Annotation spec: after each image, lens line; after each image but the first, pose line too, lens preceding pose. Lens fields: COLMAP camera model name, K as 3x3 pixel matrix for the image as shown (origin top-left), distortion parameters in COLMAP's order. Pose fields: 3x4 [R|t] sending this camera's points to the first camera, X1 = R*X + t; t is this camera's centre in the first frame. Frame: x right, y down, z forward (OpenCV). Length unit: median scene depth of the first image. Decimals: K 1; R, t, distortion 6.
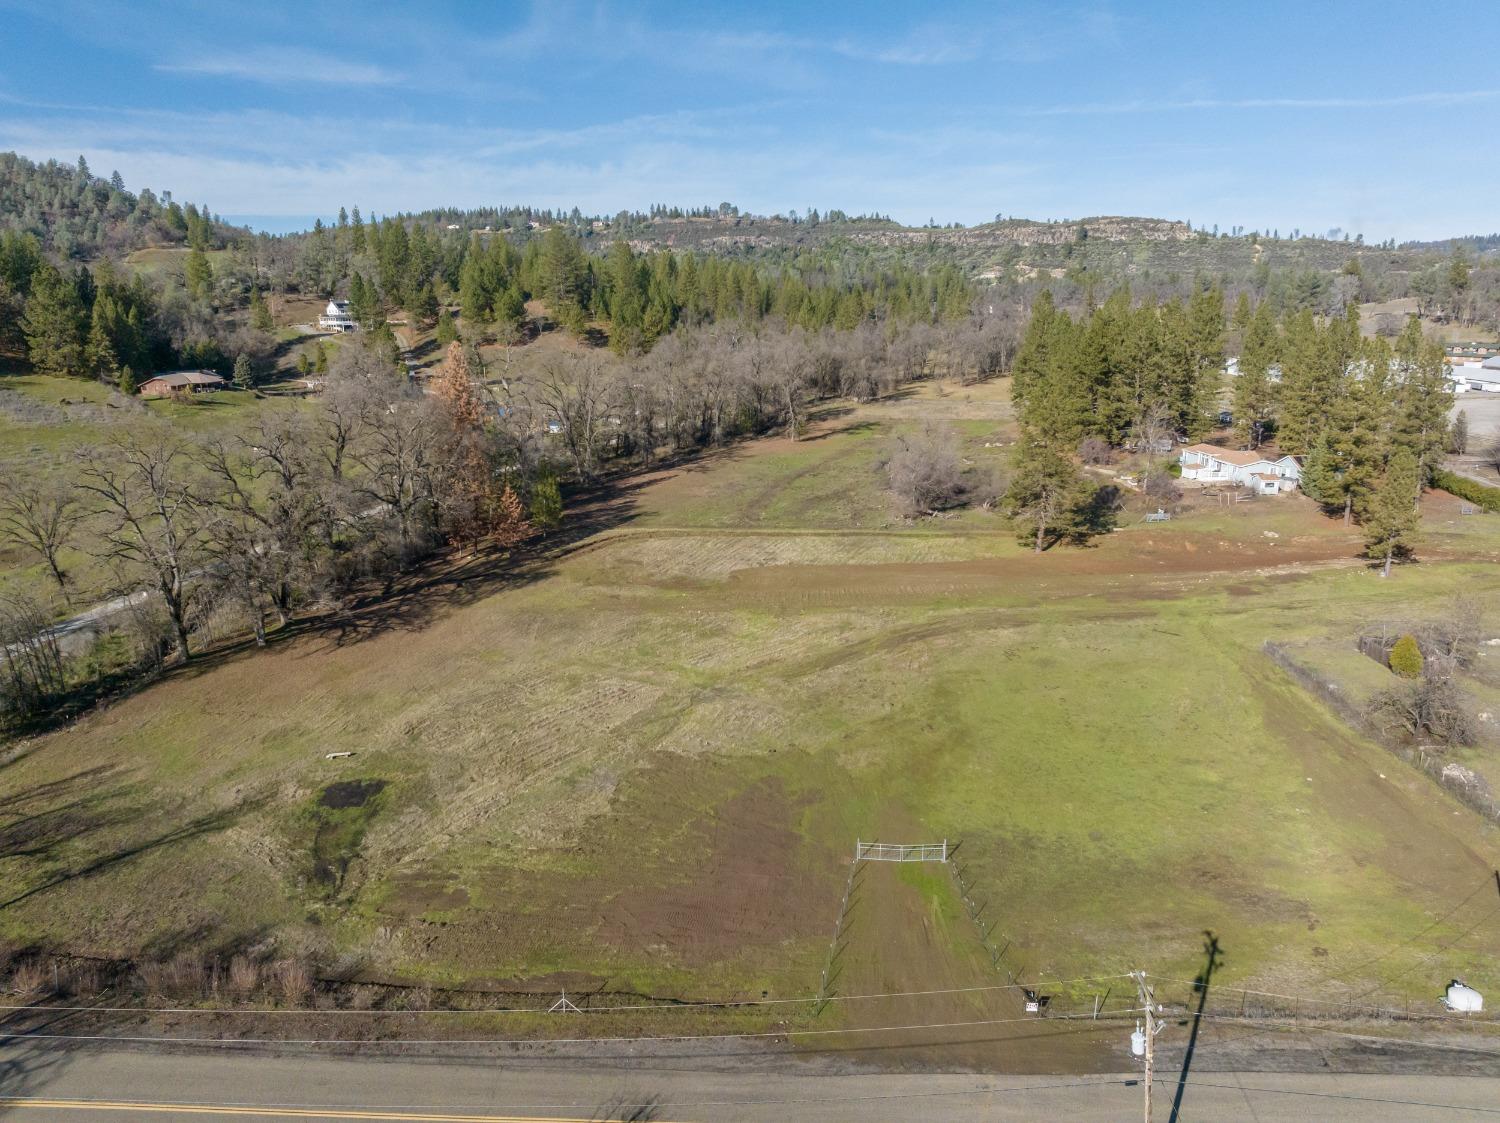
lens RADIAL K [[1046.2, 0, 755.0], [0, 1046.2, 565.5], [0, 0, 1]] dist [-0.036652, 0.003499]
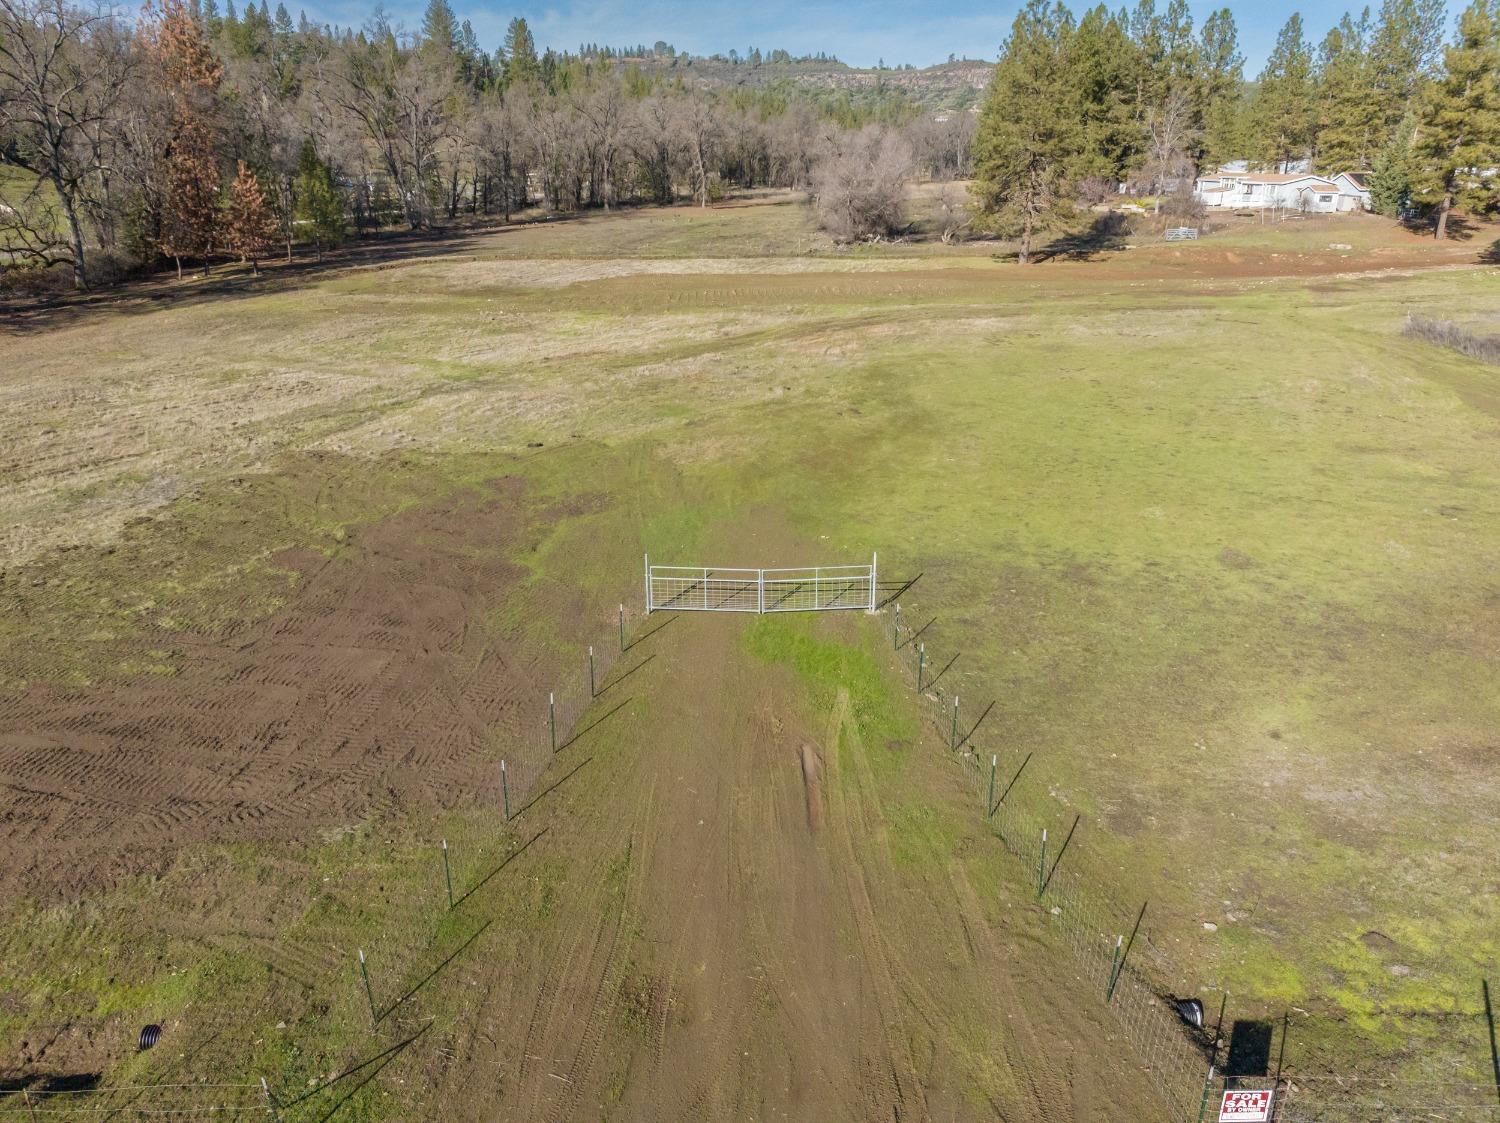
lens RADIAL K [[1046.2, 0, 755.0], [0, 1046.2, 565.5], [0, 0, 1]] dist [-0.036652, 0.003499]
pose [[0.998752, -0.014948, 0.047653, 0.034587], [0.009260, 0.993039, 0.117420, 0.063736], [-0.049076, -0.116833, 0.991938, 0.179092]]
